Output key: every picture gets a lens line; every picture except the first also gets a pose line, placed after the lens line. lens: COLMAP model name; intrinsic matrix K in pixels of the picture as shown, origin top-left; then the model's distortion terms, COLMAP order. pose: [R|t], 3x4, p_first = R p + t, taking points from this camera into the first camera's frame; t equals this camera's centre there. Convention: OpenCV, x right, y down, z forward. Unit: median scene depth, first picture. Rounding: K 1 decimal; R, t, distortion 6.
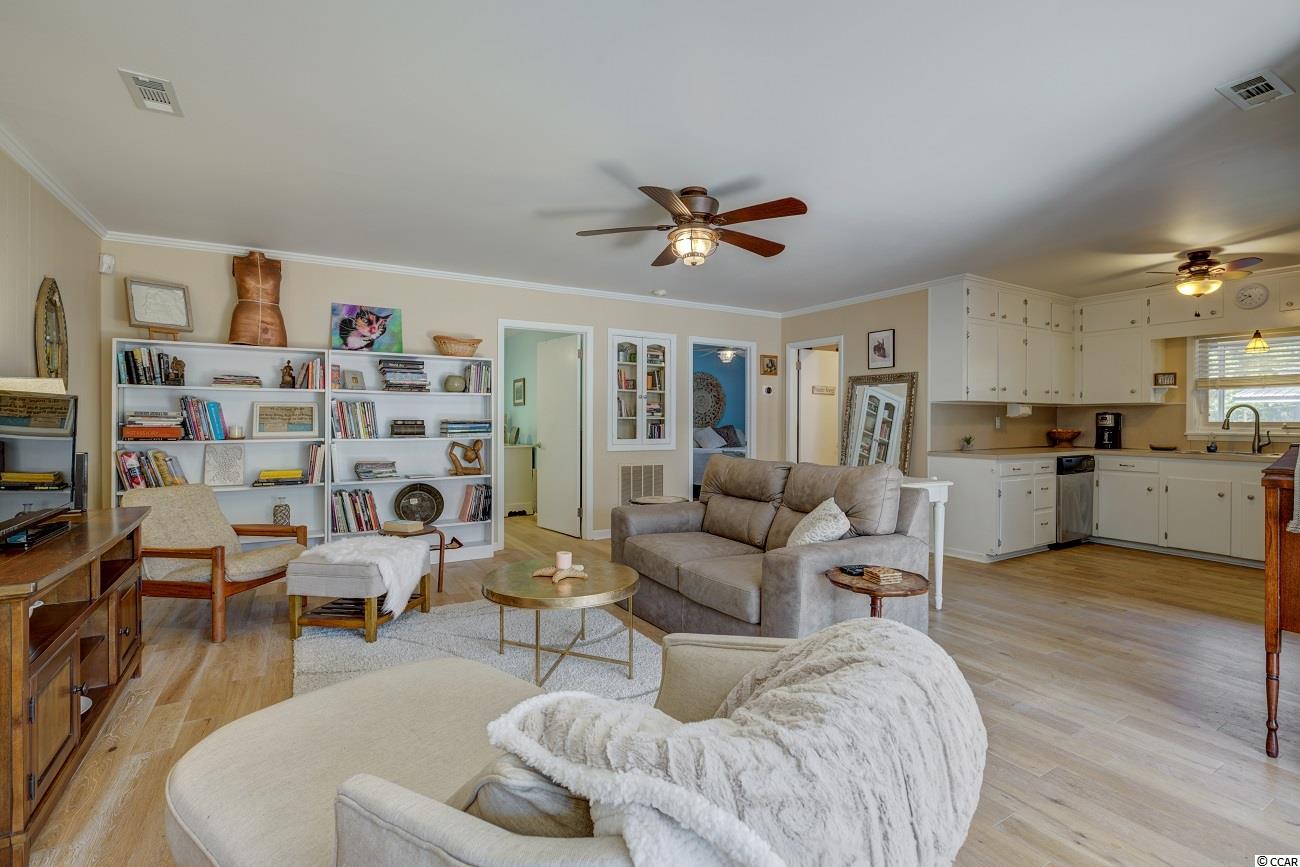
lens RADIAL K [[604.1, 0, 652.5], [0, 604.1, 422.2], [0, 0, 1]] dist [-0.001772, 0.001092]
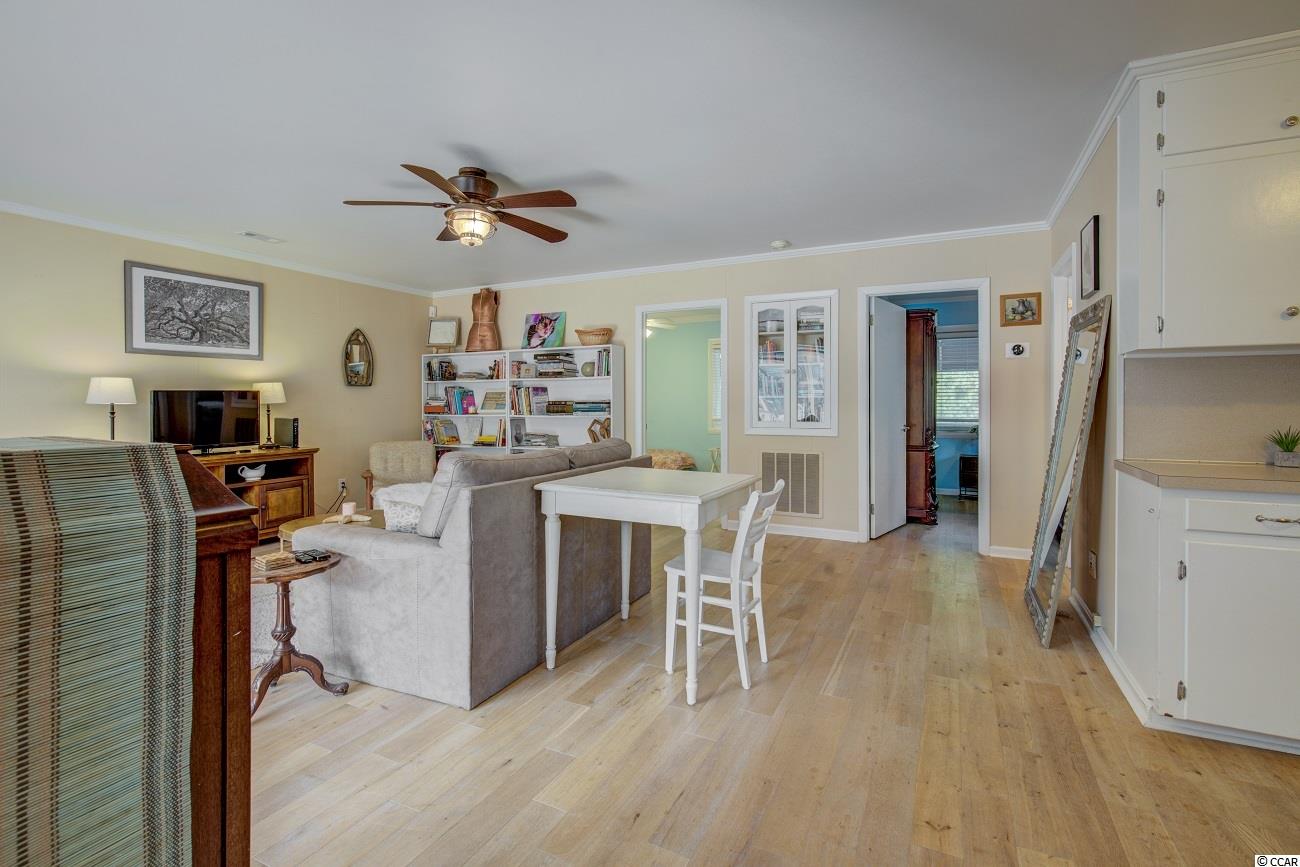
lens RADIAL K [[604.1, 0, 648.8], [0, 604.1, 403.6], [0, 0, 1]] dist [-0.001772, 0.001092]
pose [[0.546327, -0.002647, -0.837568, 0.768581], [0.003564, 0.999993, -0.000835, 0.004013], [0.837564, -0.002529, 0.546333, 0.499612]]
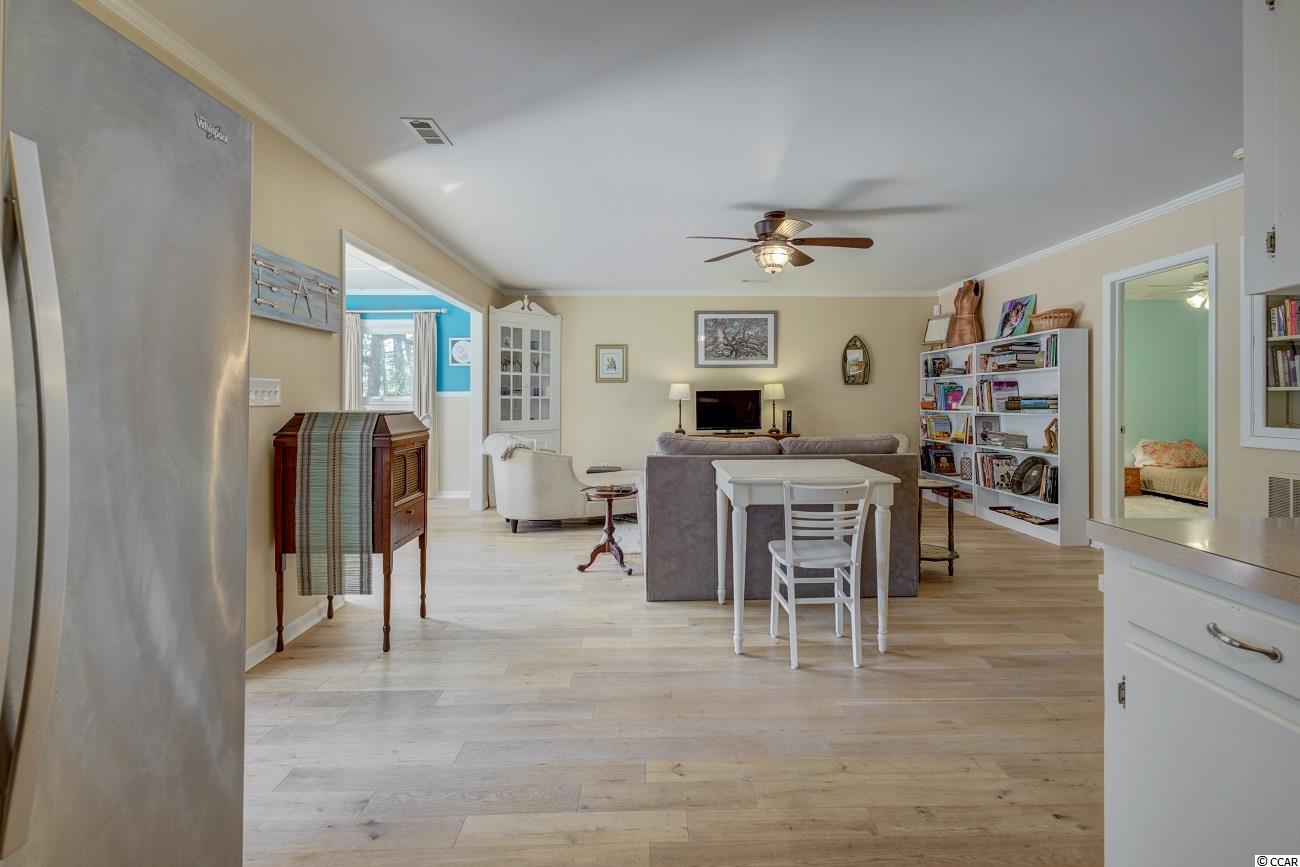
lens RADIAL K [[604.1, 0, 661.2], [0, 604.1, 409.4], [0, 0, 1]] dist [-0.001772, 0.001092]
pose [[-0.488816, 0.012227, -0.872301, 0.917610], [0.000357, 0.999904, 0.013815, 0.005046], [0.872387, 0.006442, -0.488773, 1.013688]]
